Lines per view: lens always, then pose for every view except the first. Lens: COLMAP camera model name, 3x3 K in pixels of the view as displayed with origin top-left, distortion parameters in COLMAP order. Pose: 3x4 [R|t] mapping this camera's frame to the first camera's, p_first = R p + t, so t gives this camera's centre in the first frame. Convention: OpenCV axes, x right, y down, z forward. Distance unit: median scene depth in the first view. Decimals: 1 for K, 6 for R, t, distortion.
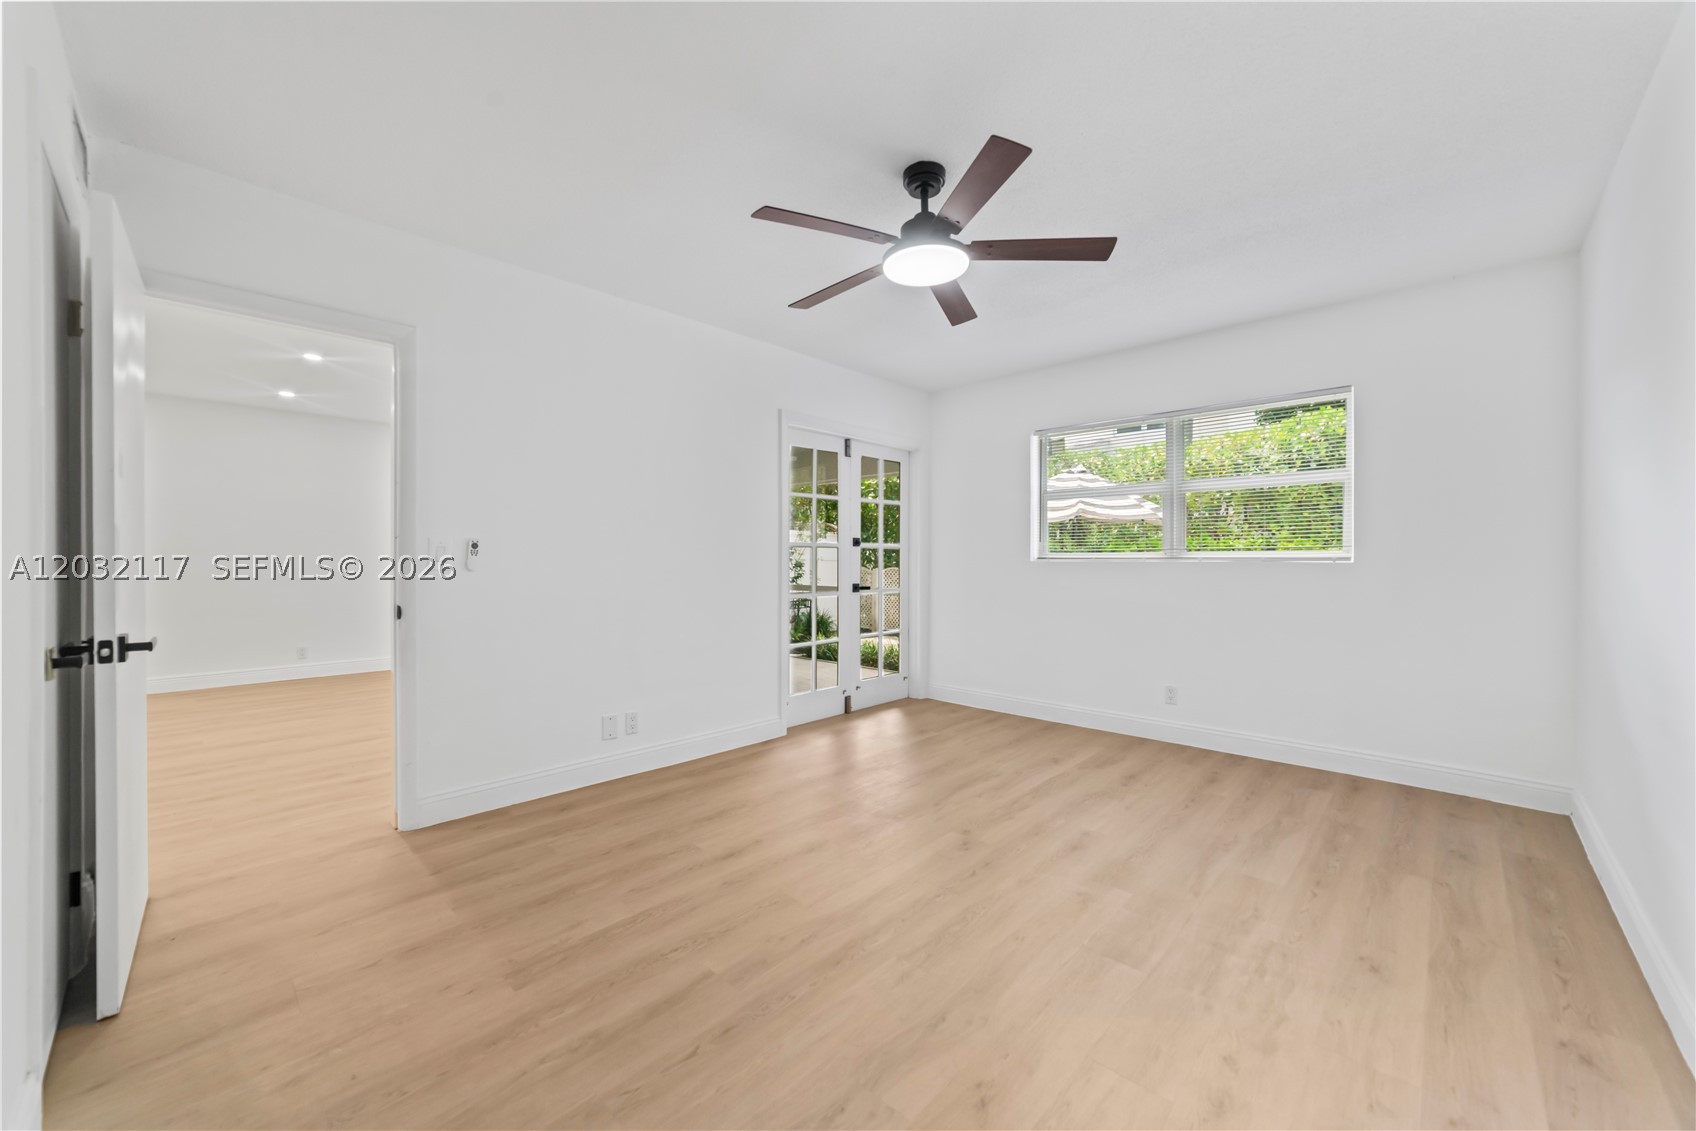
lens RADIAL K [[650.2, 0, 838.4], [0, 650.2, 560.5], [0, 0, 1]] dist [-0.025766, 0.009323]
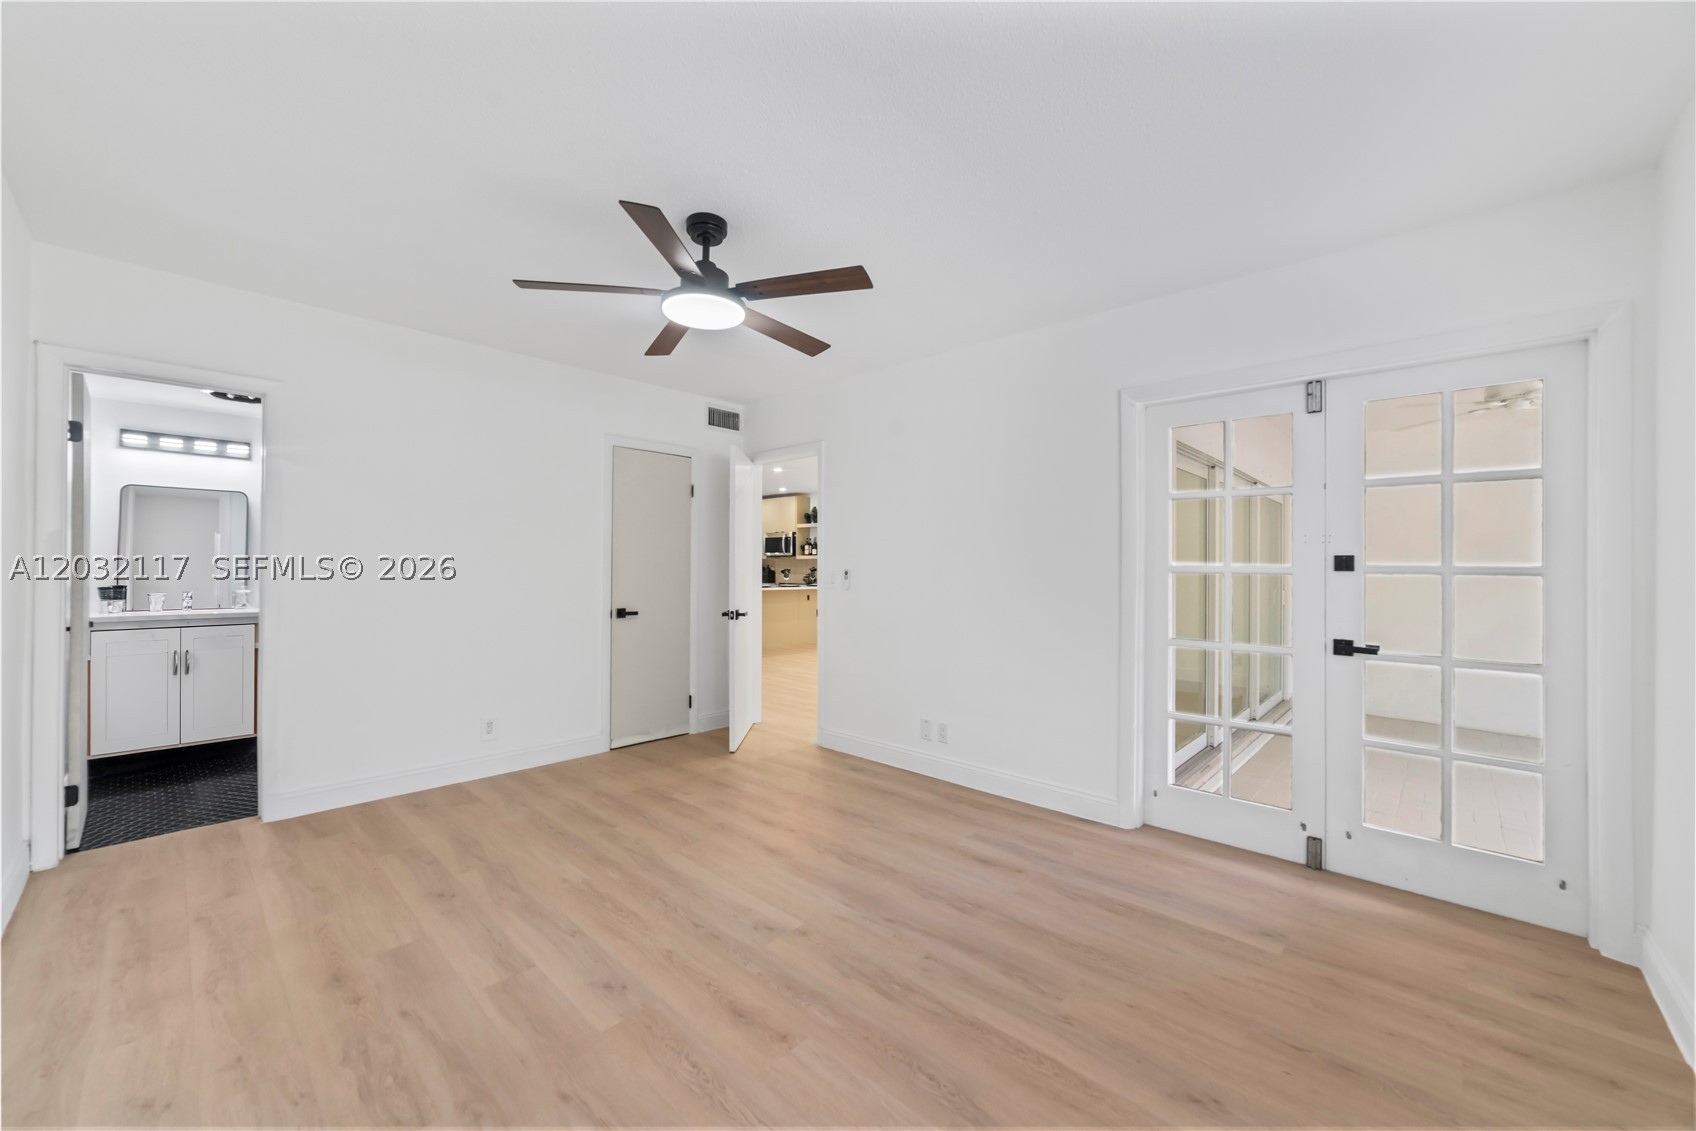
lens RADIAL K [[650.2, 0, 838.4], [0, 650.2, 560.5], [0, 0, 1]] dist [-0.025766, 0.009323]
pose [[0.008526, -0.011237, -0.999901, 0.961547], [-0.010287, 0.999883, -0.011325, -0.034425], [0.999911, 0.010383, 0.008410, 0.986803]]
